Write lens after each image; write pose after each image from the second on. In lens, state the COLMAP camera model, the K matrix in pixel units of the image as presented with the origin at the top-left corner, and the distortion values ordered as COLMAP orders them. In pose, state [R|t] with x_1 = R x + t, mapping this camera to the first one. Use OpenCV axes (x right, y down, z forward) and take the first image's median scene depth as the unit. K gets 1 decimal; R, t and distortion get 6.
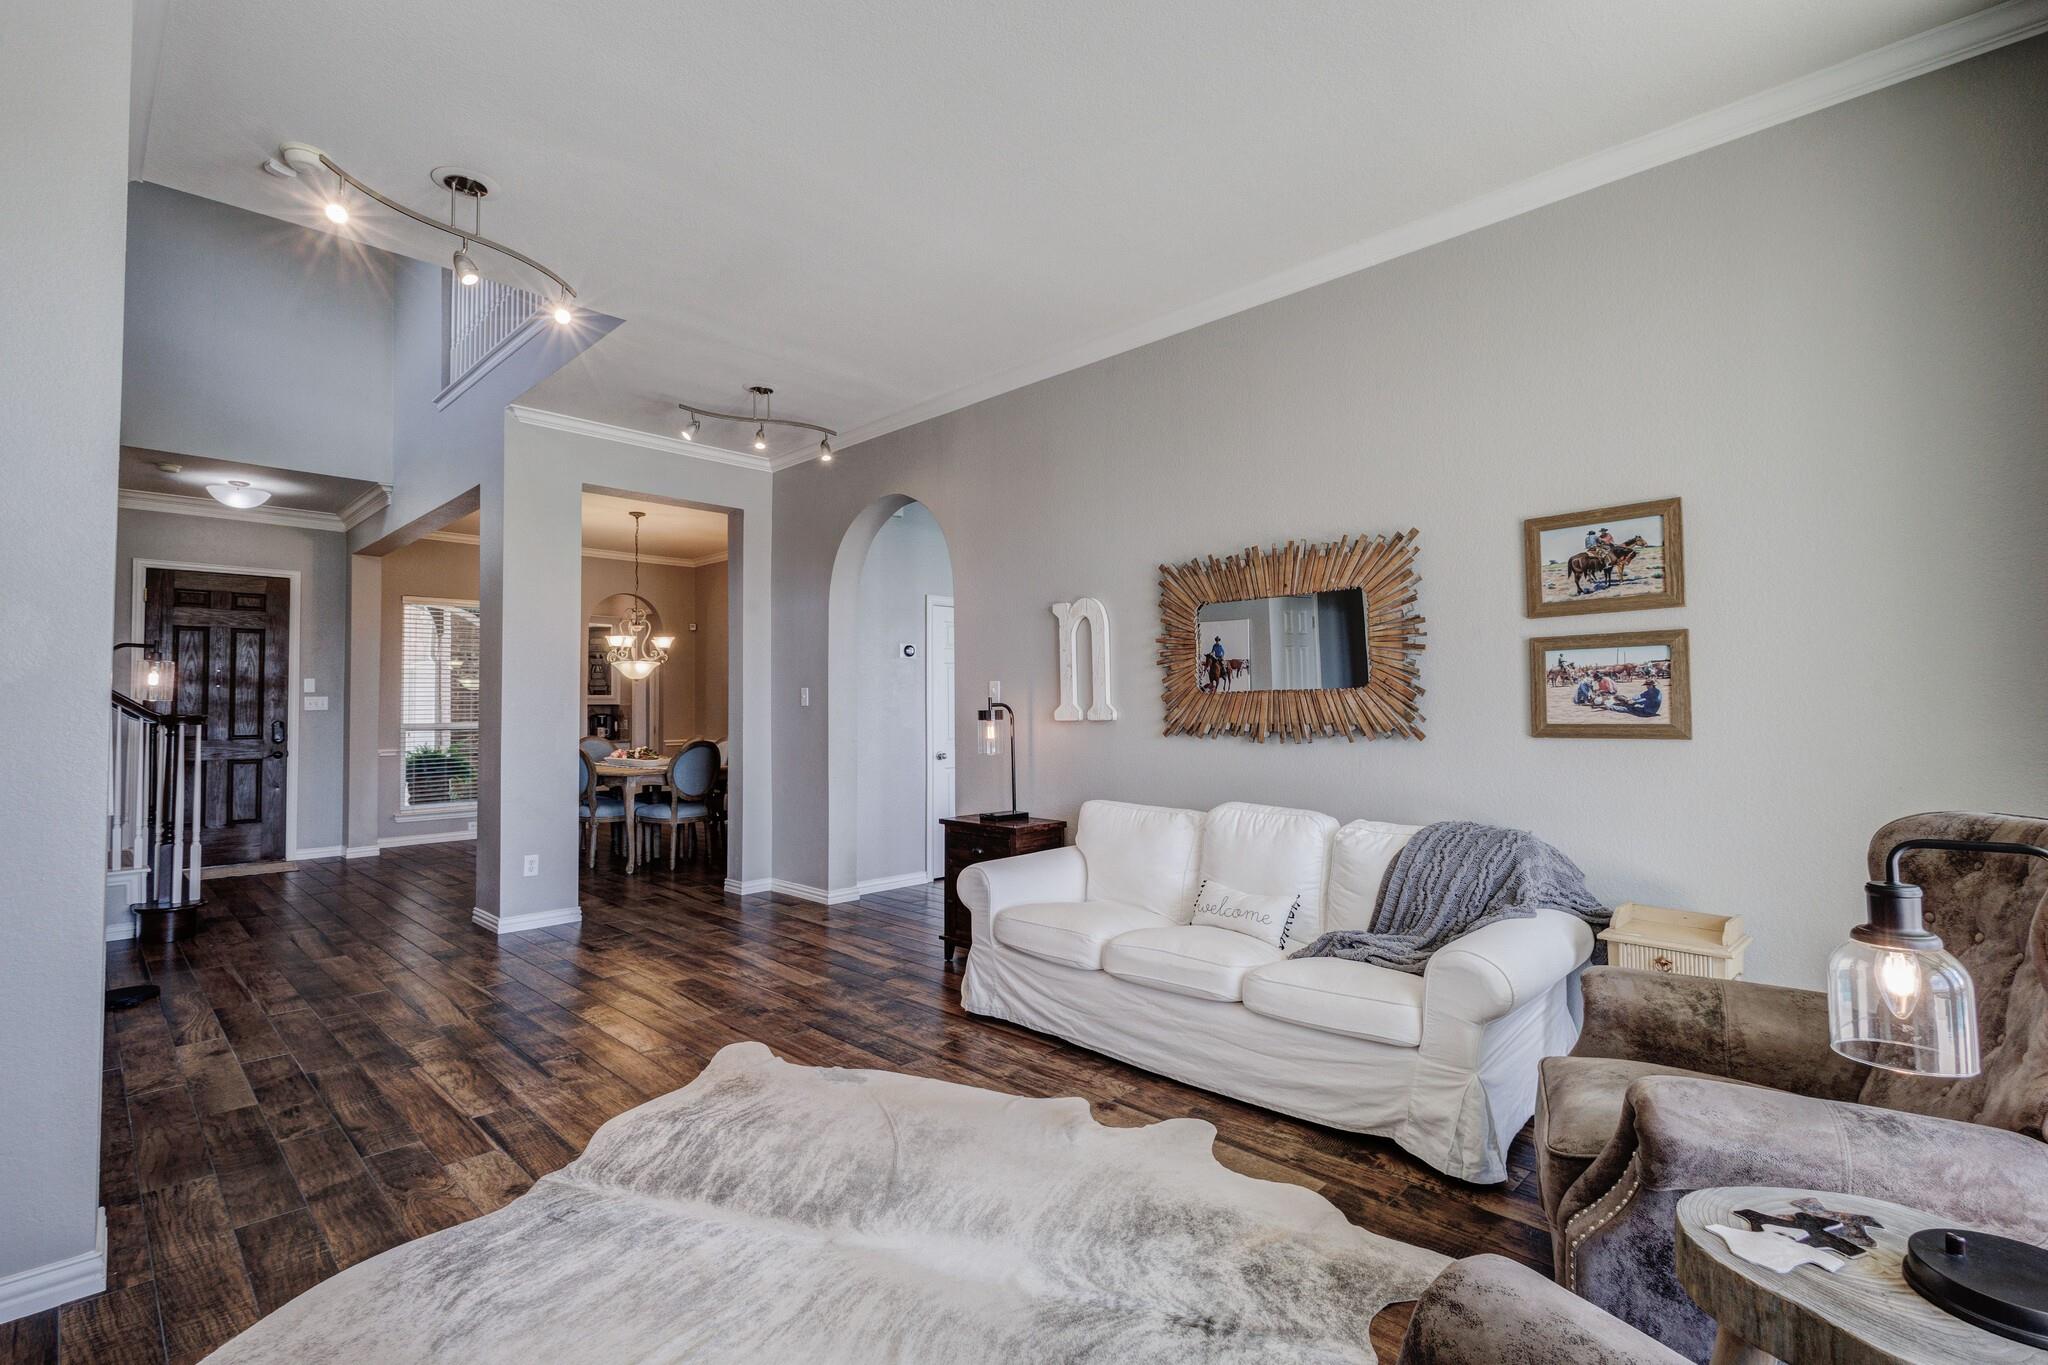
lens RADIAL K [[938.1, 0, 1024.0], [0, 938.1, 682.5], [0, 0, 1]] dist [-0.001732, -0.000668]
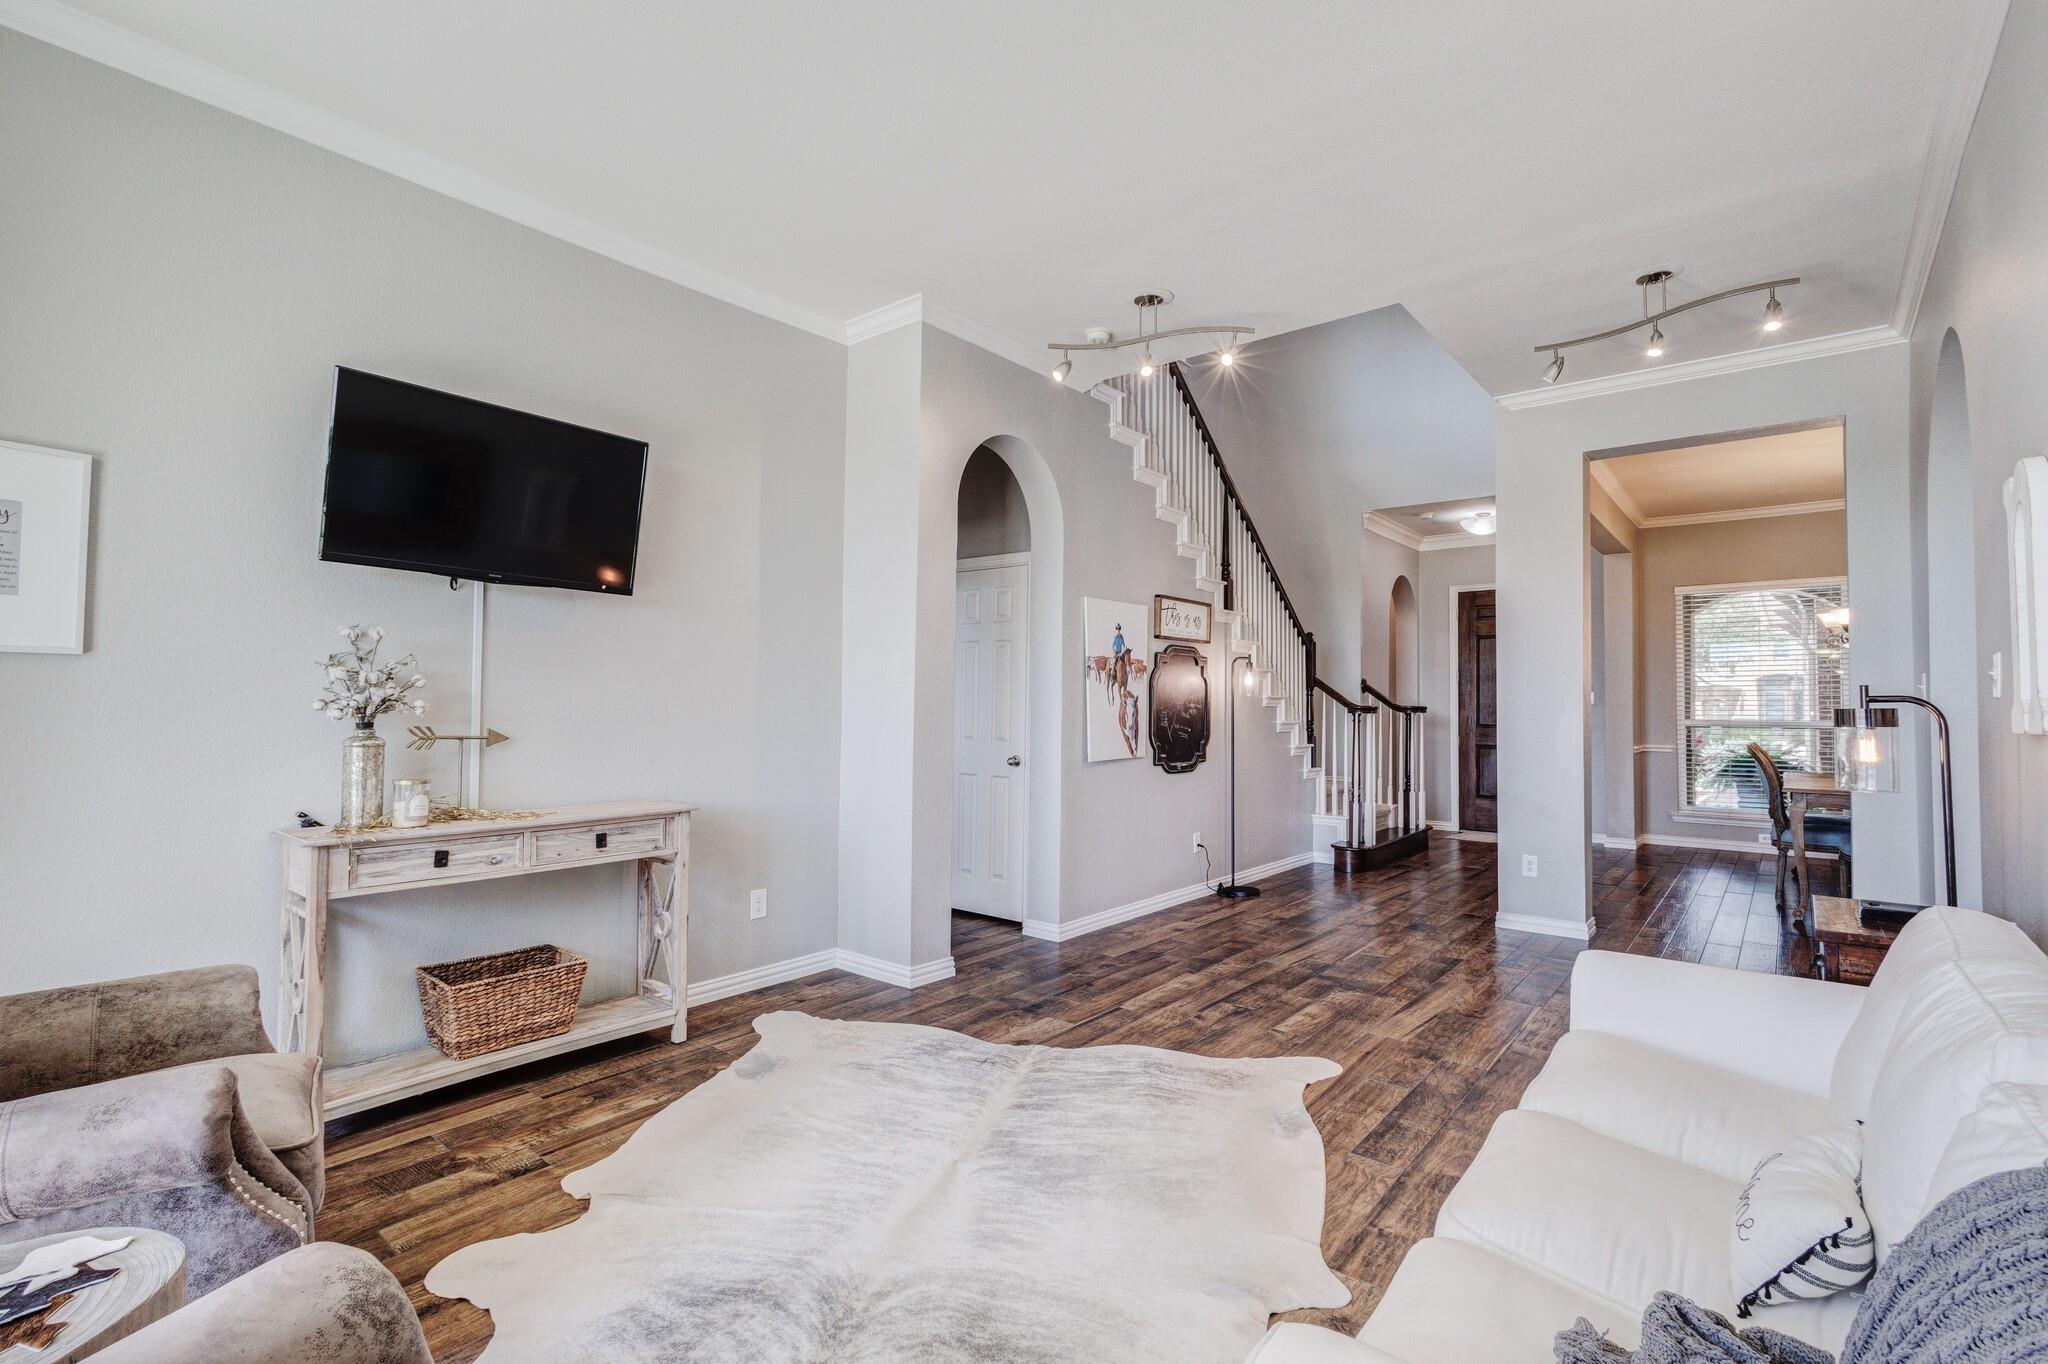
lens RADIAL K [[938.1, 0, 1024.0], [0, 938.1, 682.0], [0, 0, 1]] dist [-0.001732, -0.000668]
pose [[0.085667, -0.015312, -0.996206, 0.684724], [0.018101, 0.999741, -0.013809, 0.019111], [0.996159, -0.016850, 0.085922, 0.712152]]
